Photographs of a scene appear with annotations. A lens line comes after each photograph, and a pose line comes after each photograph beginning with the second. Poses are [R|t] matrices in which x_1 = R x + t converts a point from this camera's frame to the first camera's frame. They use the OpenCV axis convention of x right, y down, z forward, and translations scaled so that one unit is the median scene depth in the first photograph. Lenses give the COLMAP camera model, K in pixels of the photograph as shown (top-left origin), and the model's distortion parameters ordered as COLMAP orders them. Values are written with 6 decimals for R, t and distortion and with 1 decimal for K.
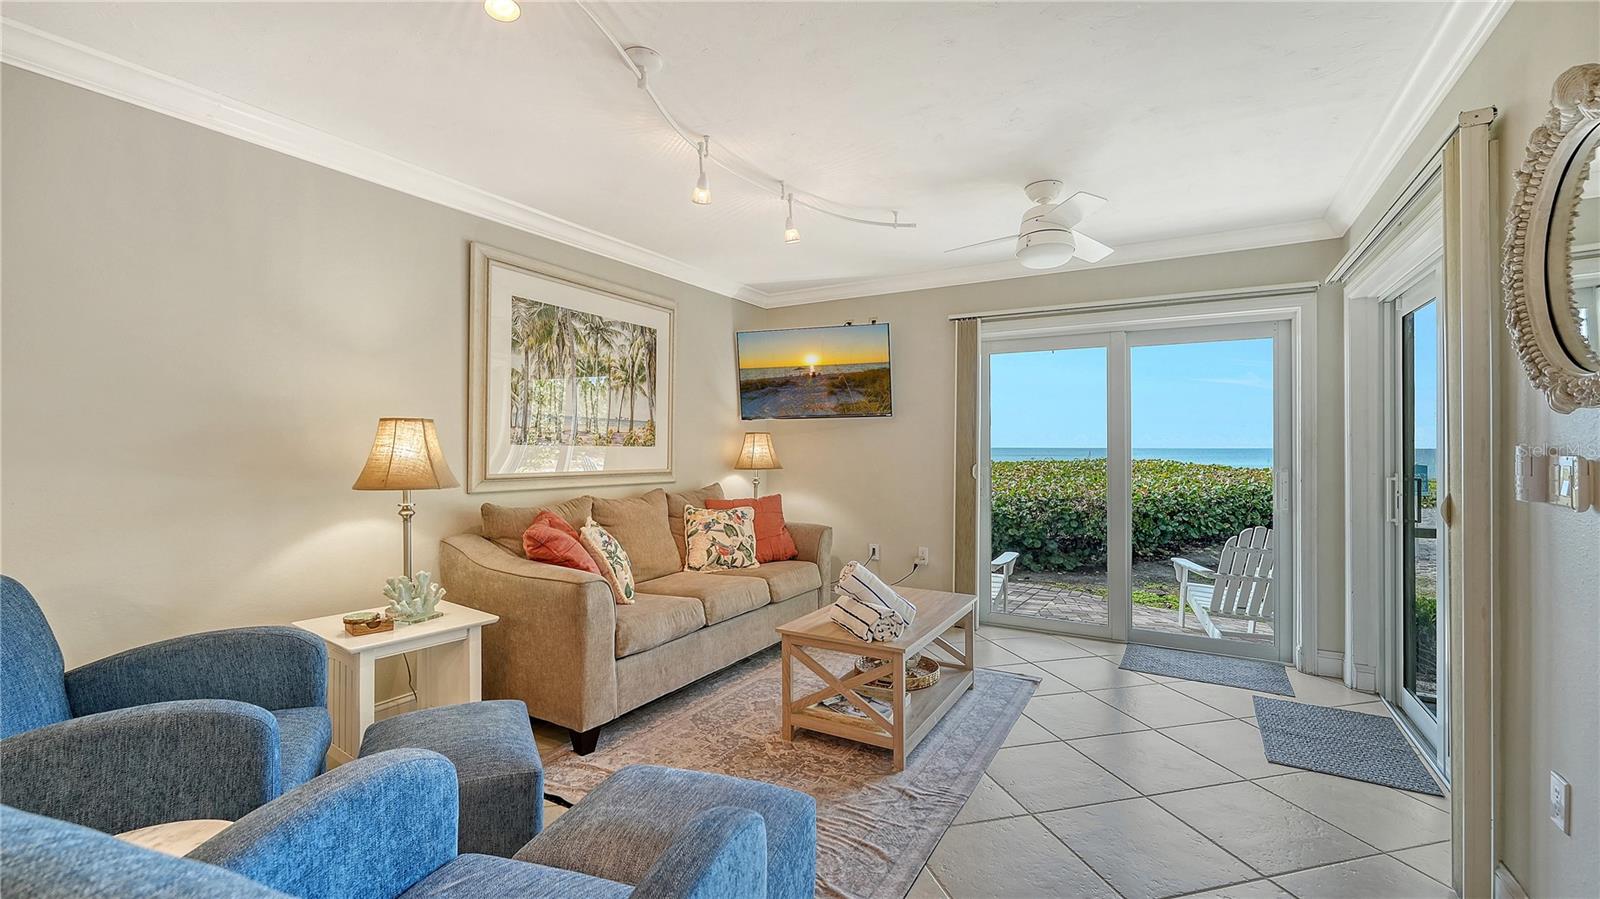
lens RADIAL K [[672.0, 0, 800.0], [0, 672.0, 449.5], [0, 0, 1]] dist [-0.000106, 0.000115]
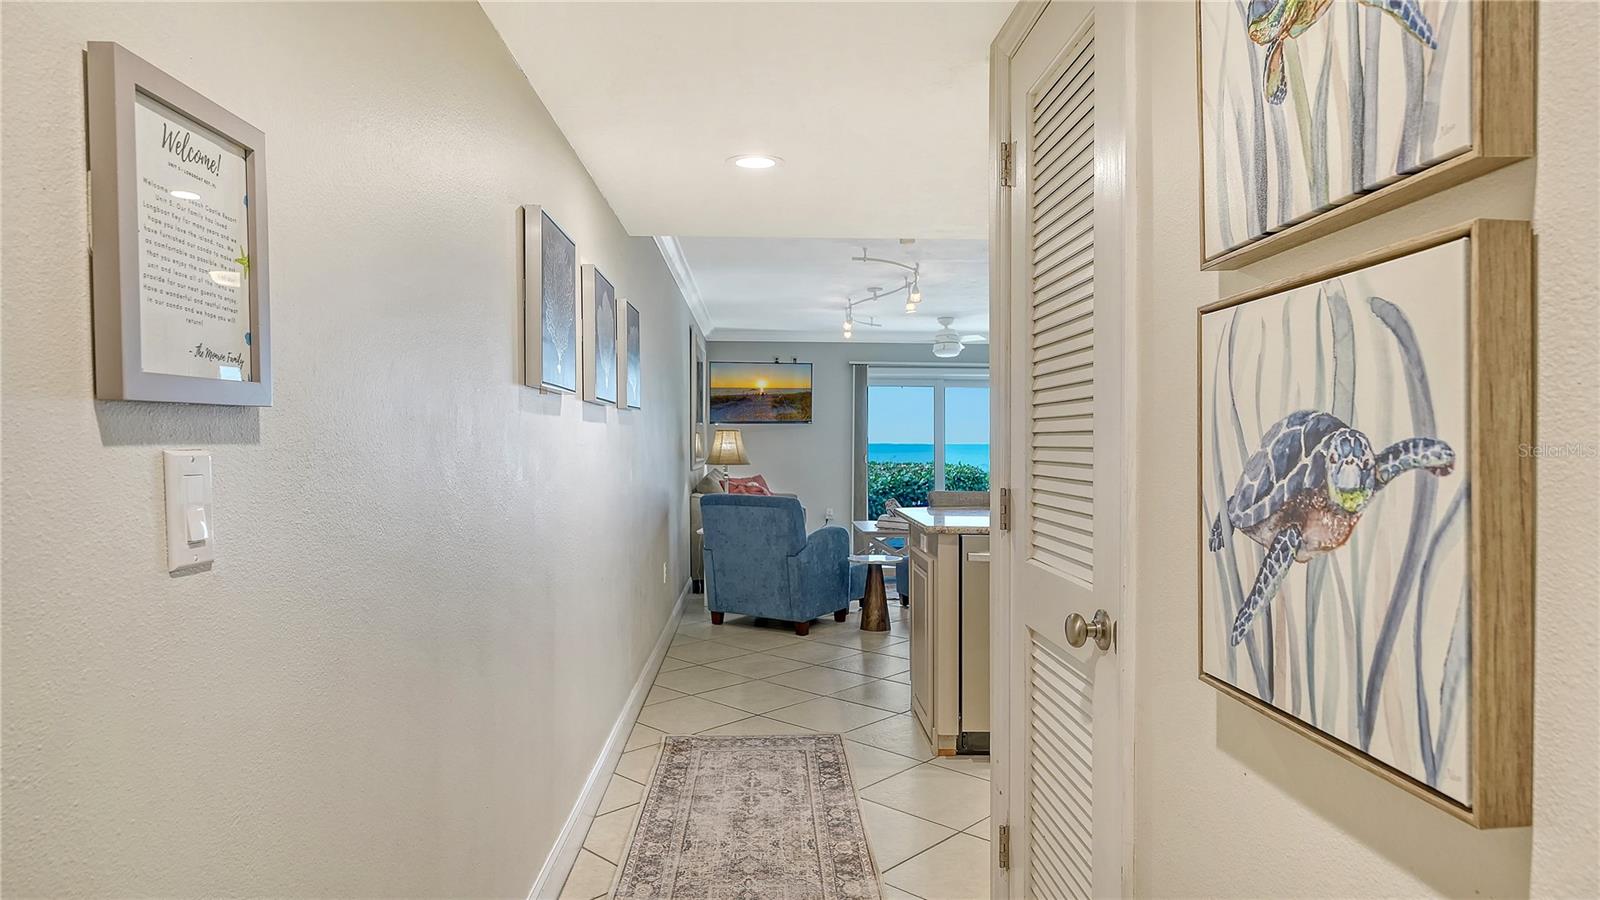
lens RADIAL K [[966.1, 0, 800.0], [0, 966.1, 450.0], [0, 0, 1]] dist [0.000109, -0.000016]
pose [[0.840832, -0.000234, 0.541297, -1.055935], [-0.002597, 0.999987, 0.004468, 0.000946], [-0.541291, -0.005163, 0.840820, -0.818027]]
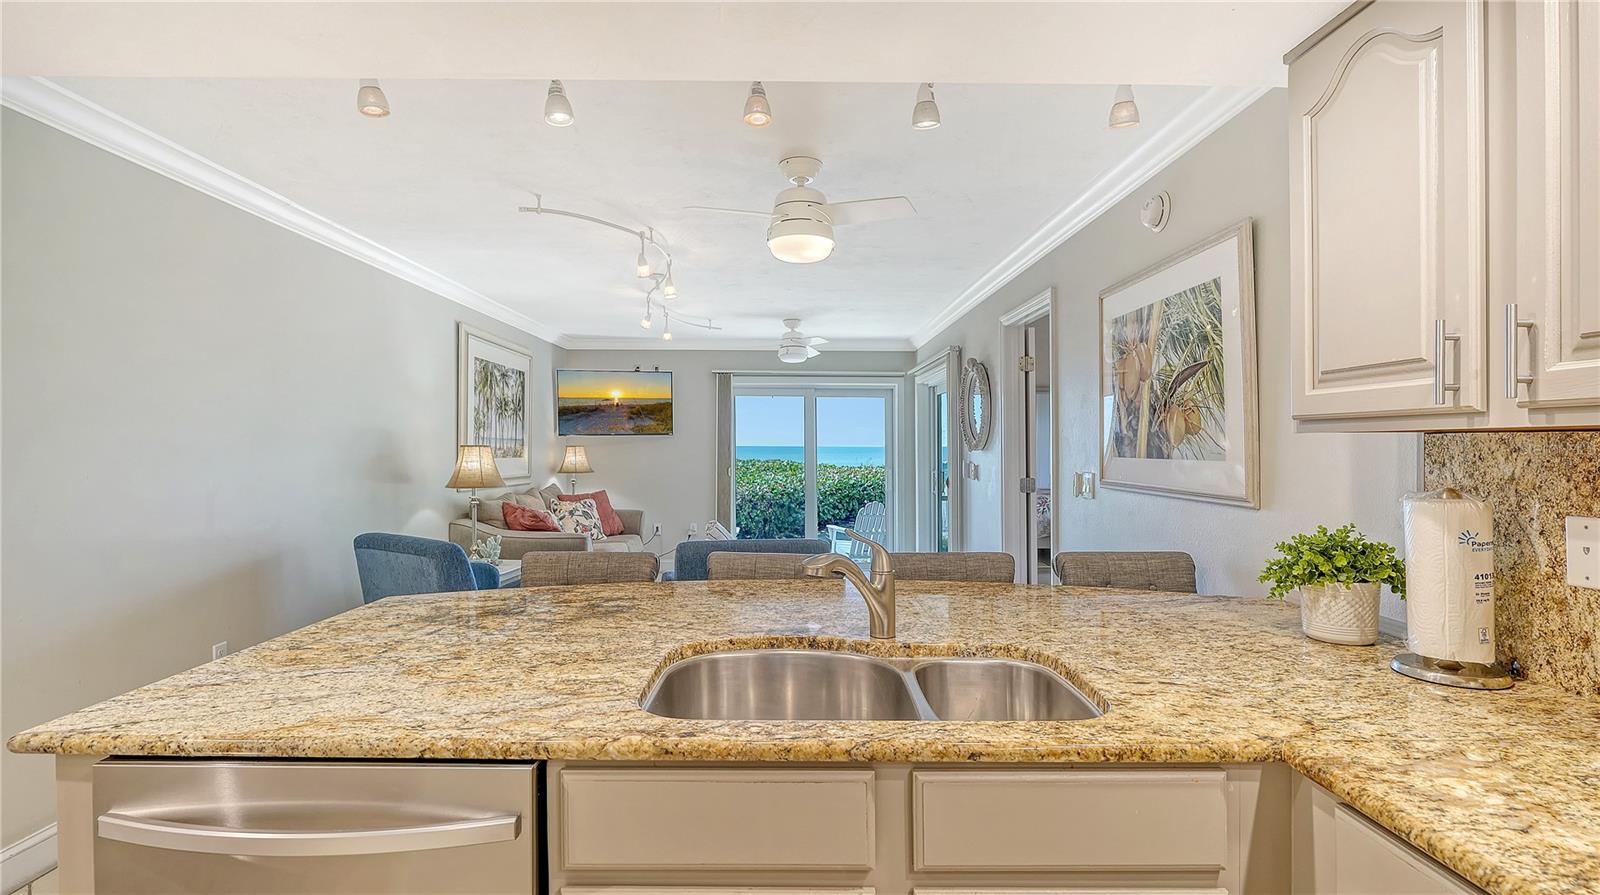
lens RADIAL K [[748.2, 0, 800.0], [0, 748.2, 447.5], [0, 0, 1]] dist [0.000178, 0.000026]
pose [[0.855877, 0.002124, 0.517176, -0.460704], [-0.001815, 0.999998, -0.001103, -0.021085], [-0.517177, 0.000006, 0.855879, -0.528032]]
